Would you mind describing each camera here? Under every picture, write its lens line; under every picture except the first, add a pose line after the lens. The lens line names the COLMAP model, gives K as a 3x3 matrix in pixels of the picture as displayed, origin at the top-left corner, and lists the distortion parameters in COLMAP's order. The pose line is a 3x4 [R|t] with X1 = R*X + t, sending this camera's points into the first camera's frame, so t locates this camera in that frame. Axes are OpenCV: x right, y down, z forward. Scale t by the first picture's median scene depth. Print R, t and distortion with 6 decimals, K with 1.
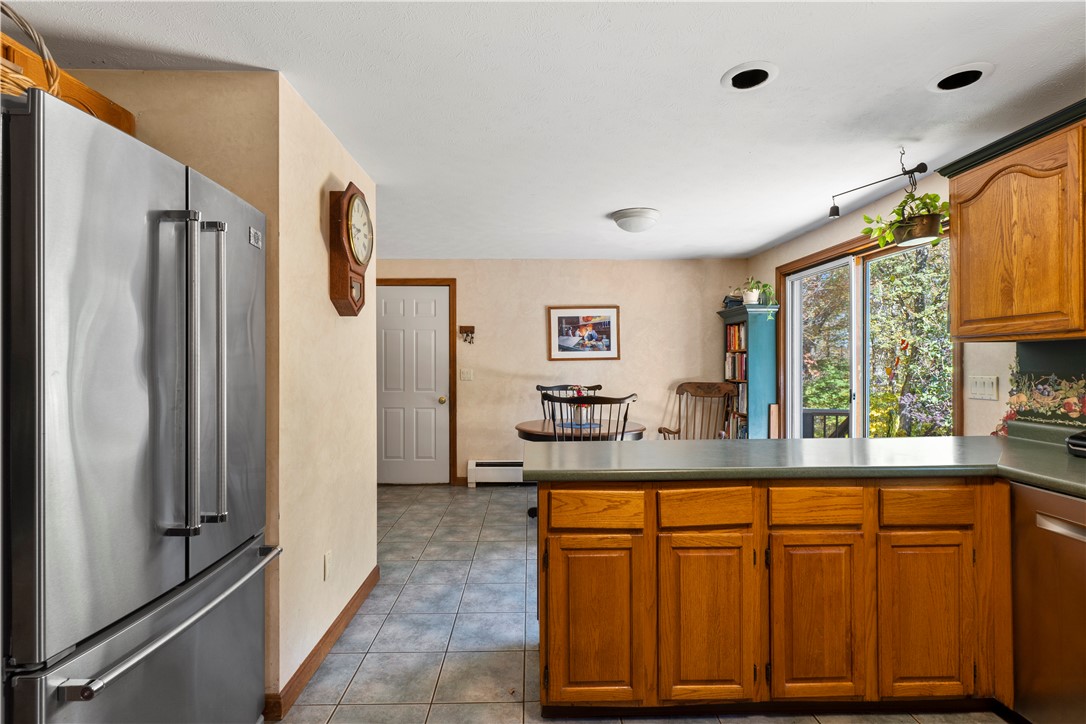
lens RADIAL K [[516.7, 0, 539.9], [0, 516.7, 364.8], [0, 0, 1]] dist [0.001977, -0.000572]
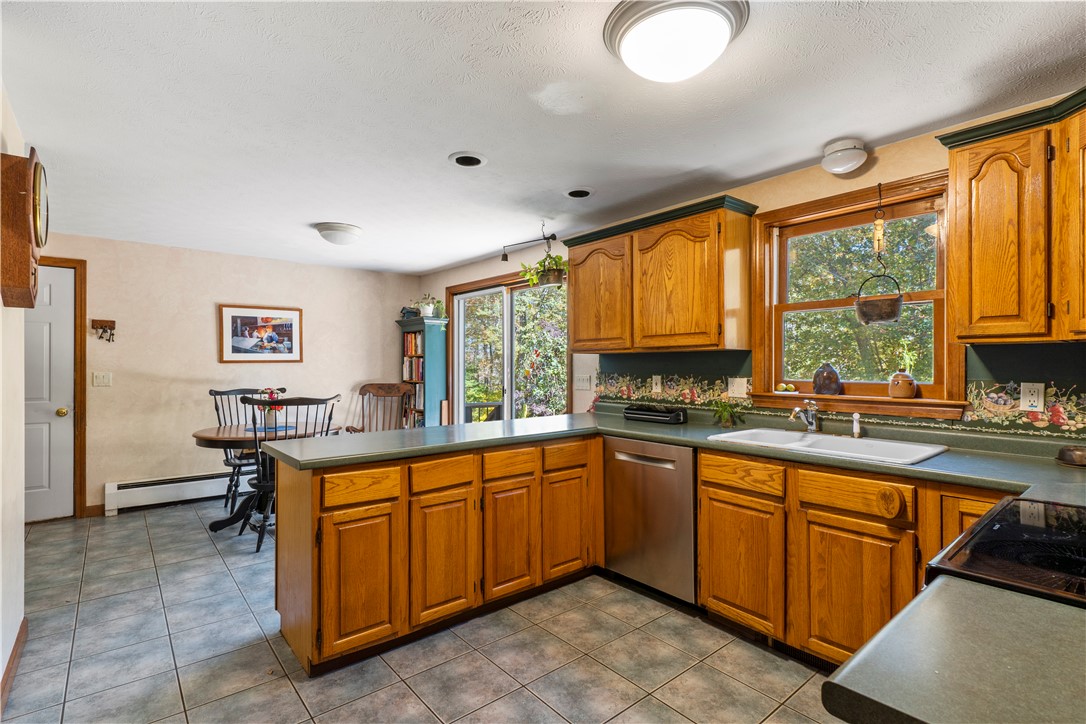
lens RADIAL K [[516.7, 0, 537.5], [0, 516.7, 364.5], [0, 0, 1]] dist [0.001977, -0.000572]
pose [[0.784018, 0.004612, 0.620721, -0.235453], [-0.000828, 0.999979, -0.006384, 0.000108], [-0.620738, 0.004492, 0.784005, -0.152319]]
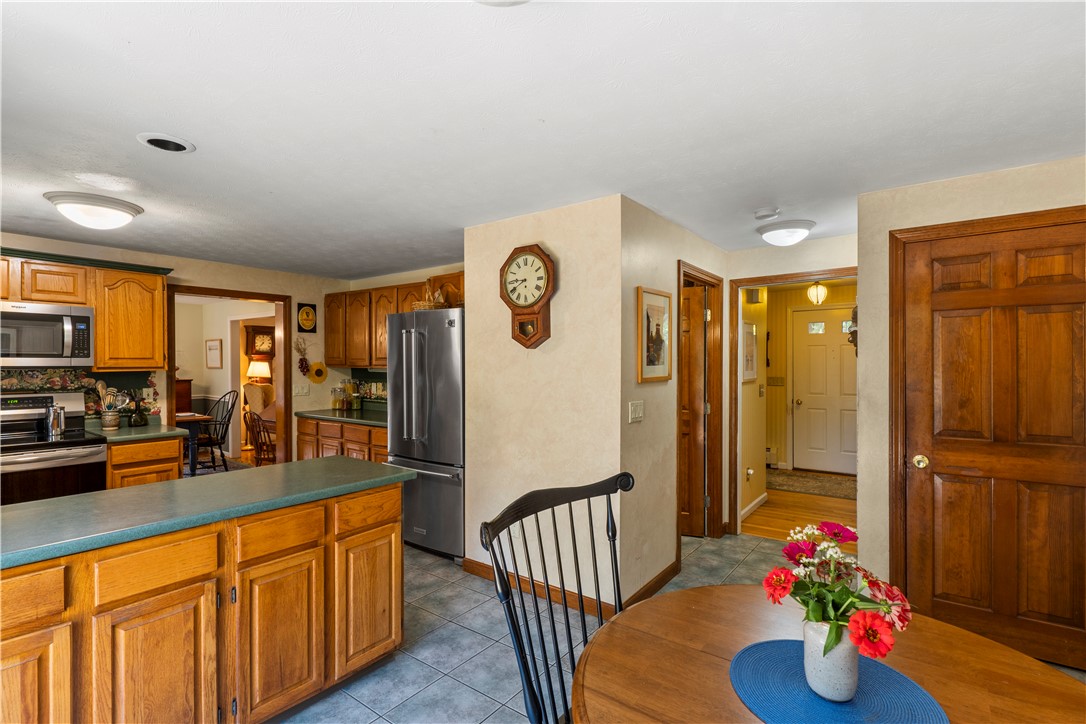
lens RADIAL K [[516.7, 0, 537.4], [0, 516.7, 362.2], [0, 0, 1]] dist [0.001977, -0.000572]
pose [[-0.615561, 0.005521, -0.788070, 0.616935], [0.000999, 0.999980, 0.006225, -0.067876], [0.788089, 0.003045, -0.615554, 1.788168]]
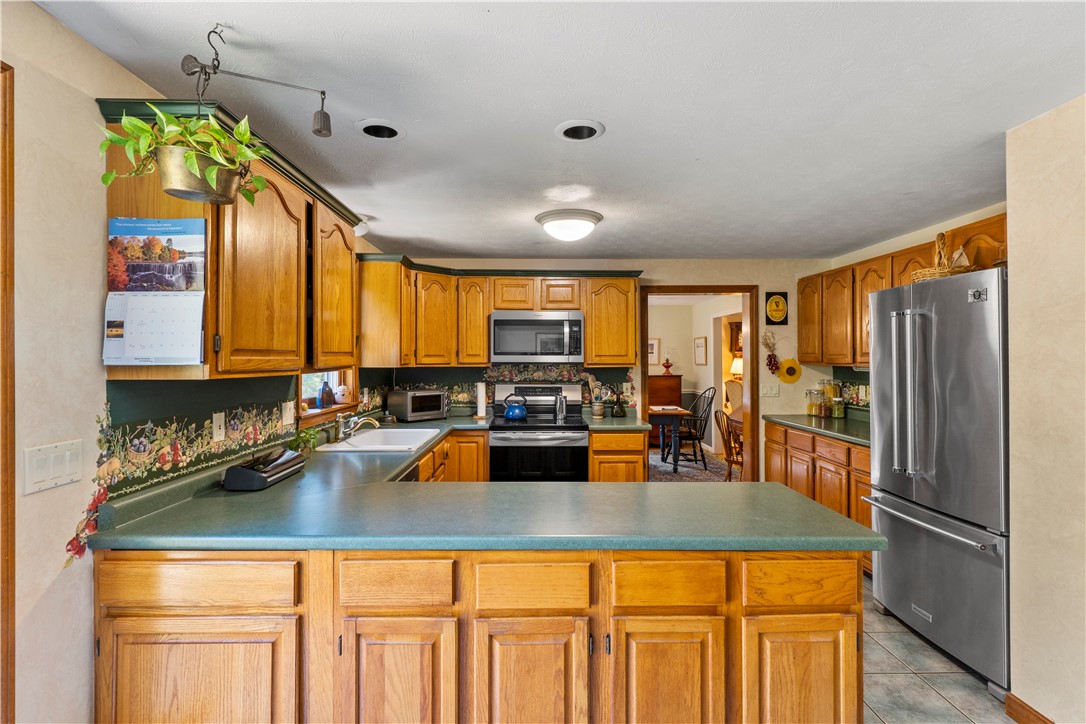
lens RADIAL K [[516.7, 0, 540.0], [0, 516.7, 357.0], [0, 0, 1]] dist [0.001977, -0.000572]
pose [[-0.999977, 0.006769, -0.000795, 0.372625], [0.006771, 0.999975, -0.001882, -0.064761], [0.000782, -0.001887, -0.999998, 1.587501]]
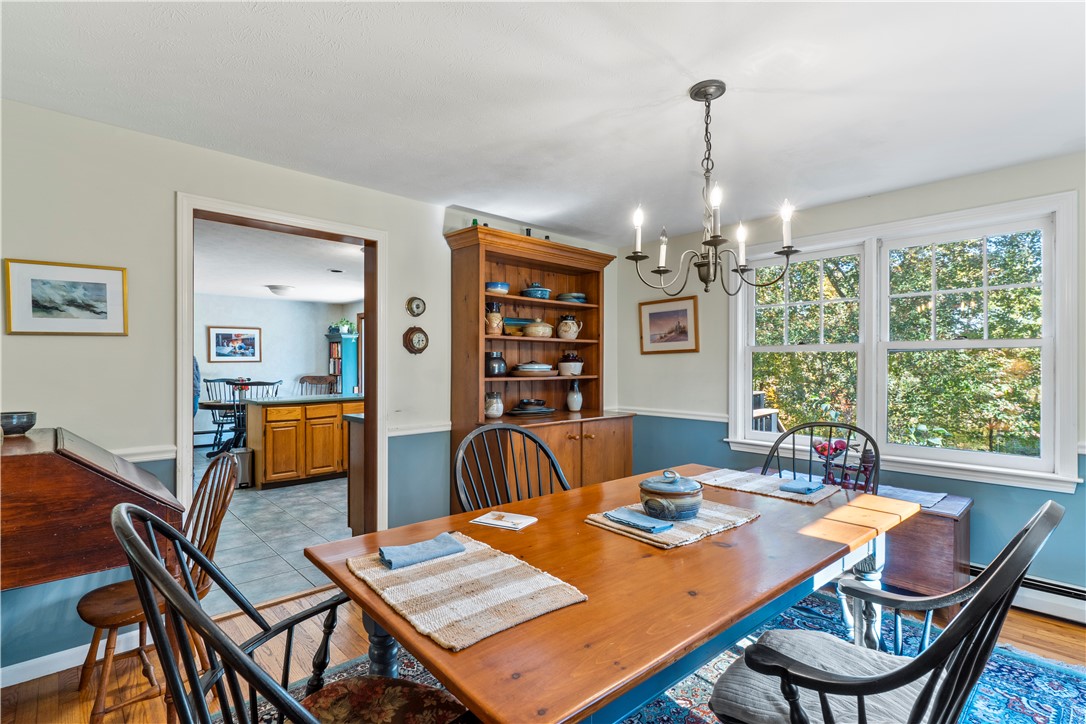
lens RADIAL K [[516.7, 0, 543.6], [0, 516.7, 365.6], [0, 0, 1]] dist [0.001977, -0.000572]
pose [[0.742976, 0.001252, 0.669317, -0.556585], [-0.000302, 0.999999, -0.001535, 0.005609], [-0.669318, 0.000938, 0.742975, -1.592645]]
